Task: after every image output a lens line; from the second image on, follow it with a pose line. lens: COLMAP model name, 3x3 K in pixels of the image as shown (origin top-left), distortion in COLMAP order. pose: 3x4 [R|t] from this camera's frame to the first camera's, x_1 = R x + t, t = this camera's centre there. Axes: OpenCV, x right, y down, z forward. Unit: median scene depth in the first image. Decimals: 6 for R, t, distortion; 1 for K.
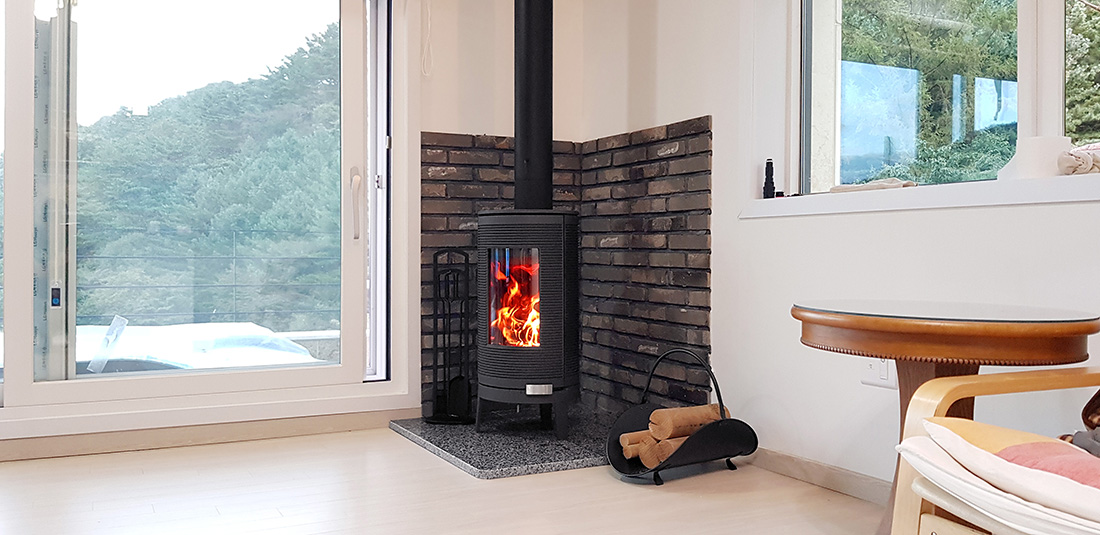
lens RADIAL K [[829.2, 0, 549.0], [0, 829.2, 250.0], [0, 0, 1]] dist [-0.006766, -0.008289]
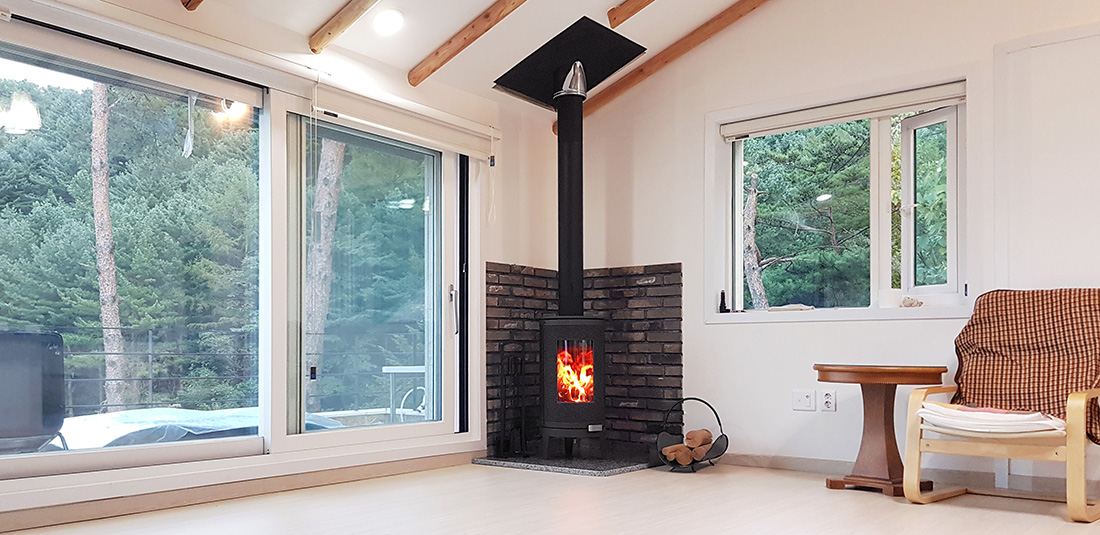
lens RADIAL K [[846.4, 0, 483.3], [0, 846.4, 338.5], [0, 0, 1]] dist [0.008389, -0.040015]
pose [[0.919355, 0.004418, 0.393403, -0.776248], [0.001964, 0.999873, -0.015817, 0.017715], [-0.393423, 0.015314, 0.919230, -0.387809]]
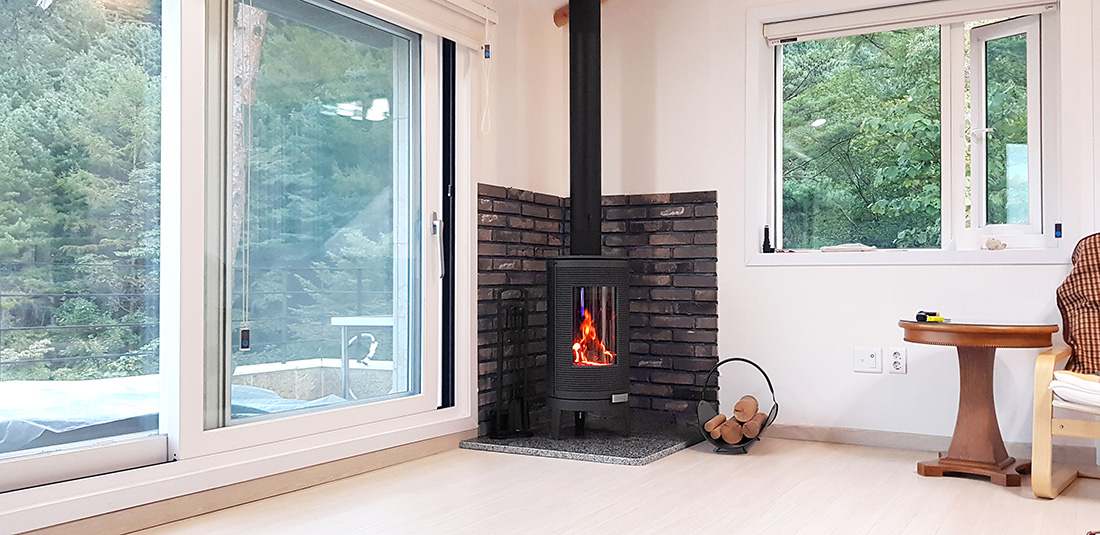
lens RADIAL K [[866.4, 0, 596.8], [0, 866.4, 261.3], [0, 0, 1]] dist [0.014842, -0.040105]
pose [[0.812640, 0.011635, 0.582650, -0.736529], [-0.001210, 0.999832, -0.018279, -0.015458], [-0.582765, 0.014150, 0.812518, -0.054787]]
